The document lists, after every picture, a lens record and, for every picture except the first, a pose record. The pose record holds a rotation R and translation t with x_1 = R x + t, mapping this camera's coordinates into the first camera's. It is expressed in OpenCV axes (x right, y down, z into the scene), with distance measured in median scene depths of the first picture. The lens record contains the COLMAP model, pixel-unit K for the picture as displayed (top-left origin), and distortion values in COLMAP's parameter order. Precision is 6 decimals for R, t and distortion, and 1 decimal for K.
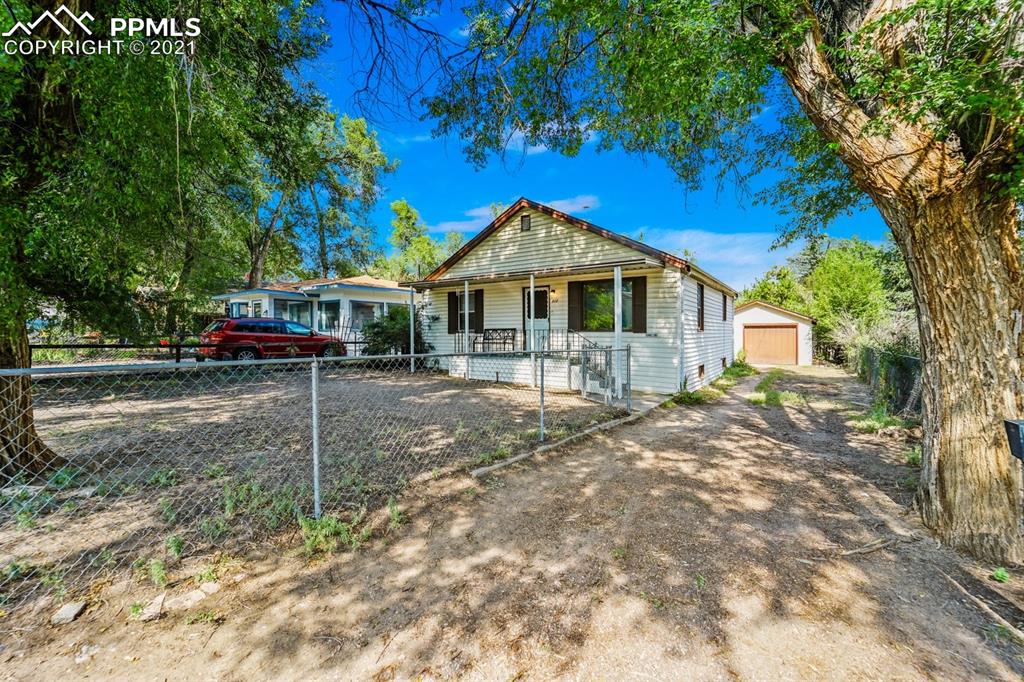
lens RADIAL K [[411.5, 0, 515.9], [0, 411.5, 335.6], [0, 0, 1]] dist [-0.005455, 0.001961]
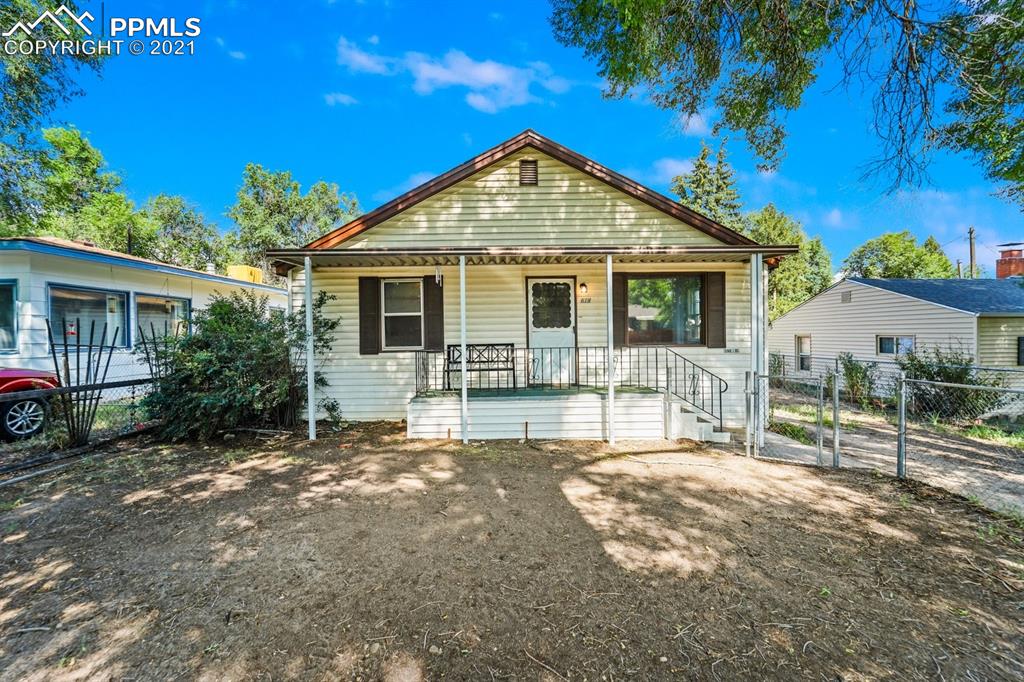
lens RADIAL K [[411.5, 0, 516.6], [0, 411.5, 337.7], [0, 0, 1]] dist [-0.005455, 0.001961]
pose [[0.819102, -0.011557, 0.573532, -0.348792], [0.015911, 0.999870, -0.002575, -0.024324], [-0.573427, 0.011235, 0.819179, 0.508171]]
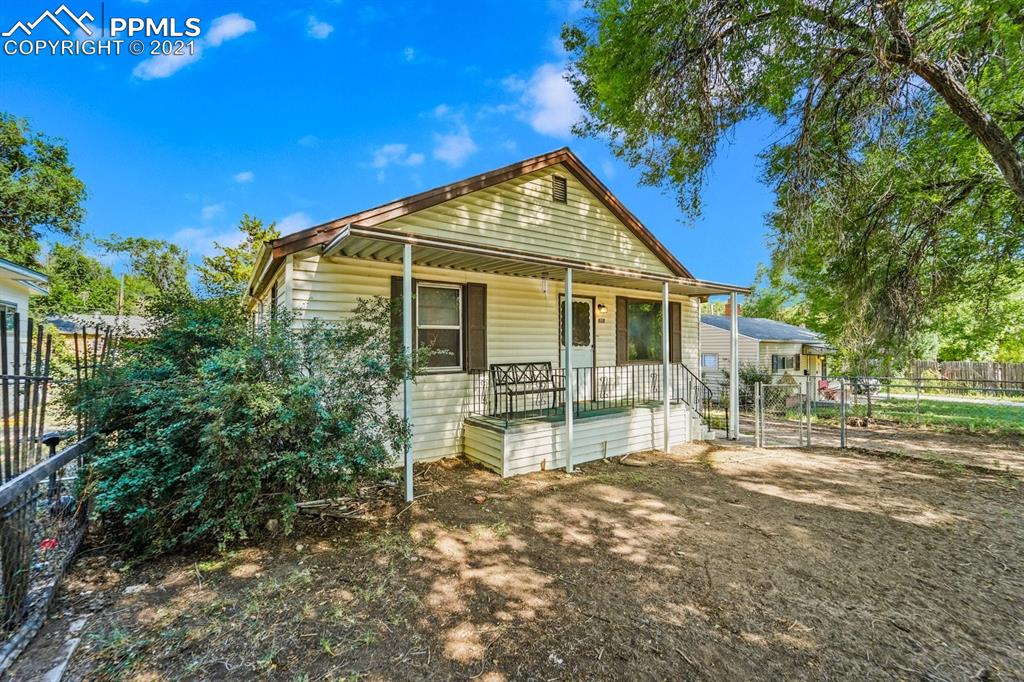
lens RADIAL K [[411.5, 0, 512.6], [0, 411.5, 342.0], [0, 0, 1]] dist [-0.005455, 0.001961]
pose [[0.354904, 0.015754, 0.934770, -0.570573], [0.016027, 0.999609, -0.022932, -0.033237], [-0.934765, 0.023121, 0.354512, 0.854393]]
